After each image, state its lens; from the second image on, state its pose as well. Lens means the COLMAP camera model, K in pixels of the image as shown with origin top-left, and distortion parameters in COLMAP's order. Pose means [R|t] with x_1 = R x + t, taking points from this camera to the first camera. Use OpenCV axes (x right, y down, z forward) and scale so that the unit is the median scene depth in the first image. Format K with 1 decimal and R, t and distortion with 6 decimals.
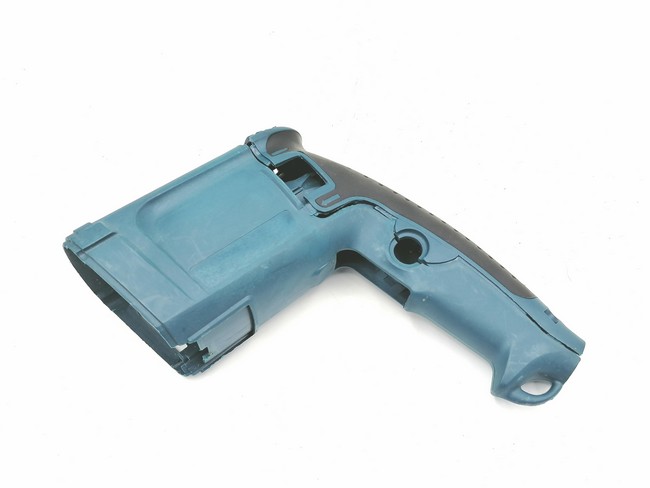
lens RADIAL K [[598.9, 0, 325.0], [0, 598.9, 244.0], [0, 0, 1]] dist [0.000471, 0.001434]
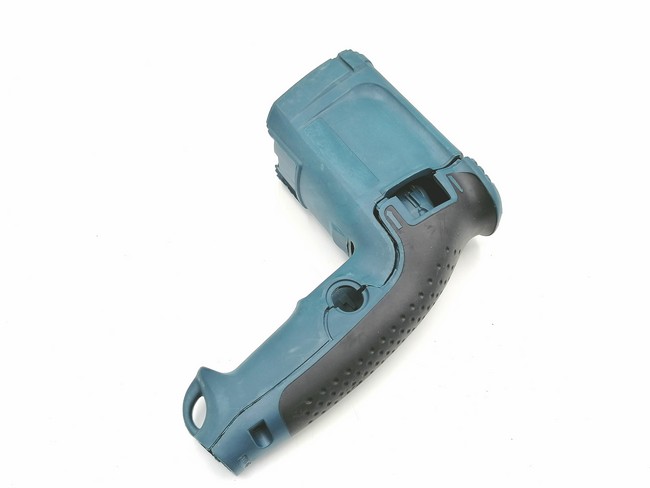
lens RADIAL K [[598.9, 0, 325.0], [0, 598.9, 244.0], [0, 0, 1]] dist [0.000471, 0.001434]
pose [[-0.112389, 0.809424, -0.576369, 0.648926], [-0.815029, 0.256716, 0.519446, -0.501521], [0.568415, 0.528138, 0.630852, 0.319536]]
